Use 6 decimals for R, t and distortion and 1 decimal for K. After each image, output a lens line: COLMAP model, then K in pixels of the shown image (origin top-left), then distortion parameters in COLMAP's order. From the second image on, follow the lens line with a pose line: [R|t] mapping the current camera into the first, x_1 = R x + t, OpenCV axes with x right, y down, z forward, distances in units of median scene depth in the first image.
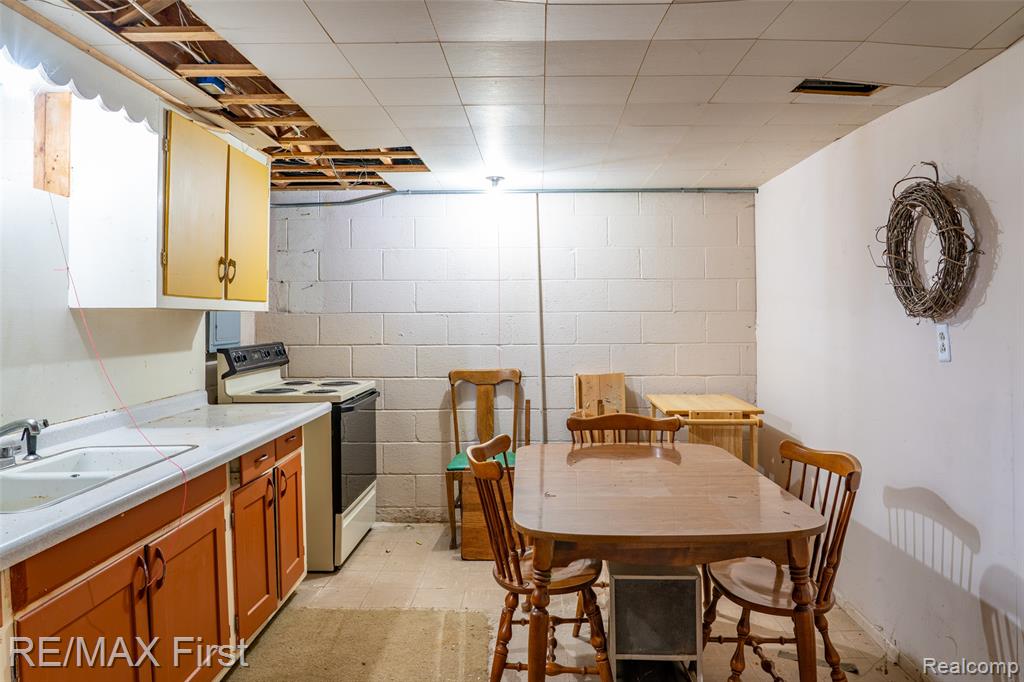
lens RADIAL K [[696.0, 0, 512.2], [0, 696.0, 337.2], [0, 0, 1]] dist [-0.028264, 0.018760]
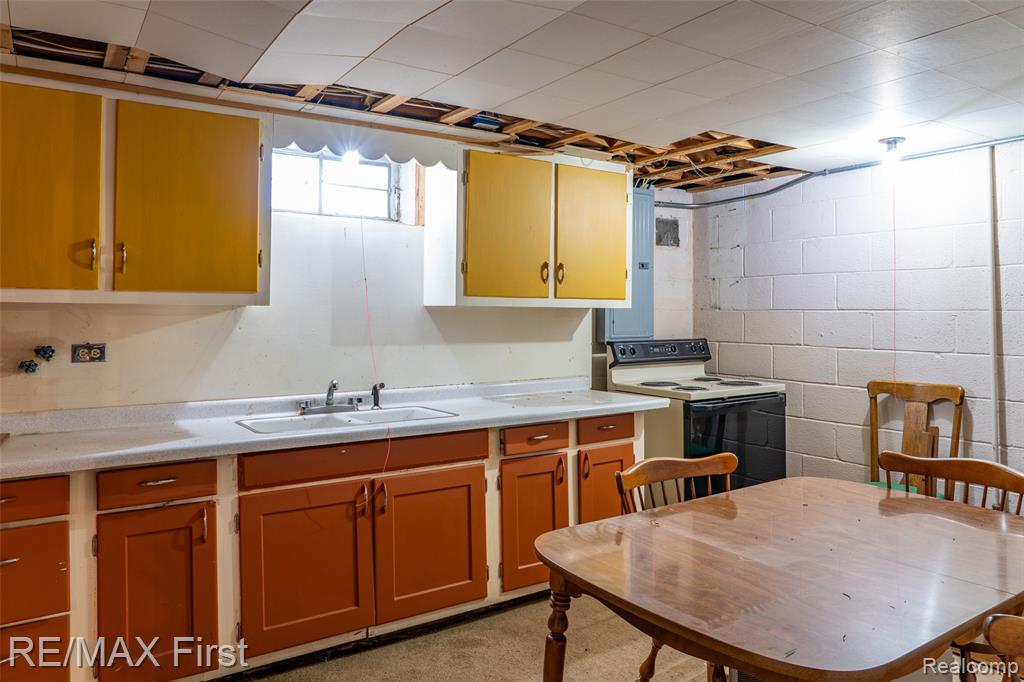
lens RADIAL K [[696.0, 0, 512.2], [0, 696.0, 337.2], [0, 0, 1]] dist [-0.028264, 0.018760]
pose [[0.588247, 0.036751, -0.807846, 0.392734], [-0.030362, 0.999266, 0.023351, -0.011585], [0.808111, 0.010792, 0.588931, 0.212381]]
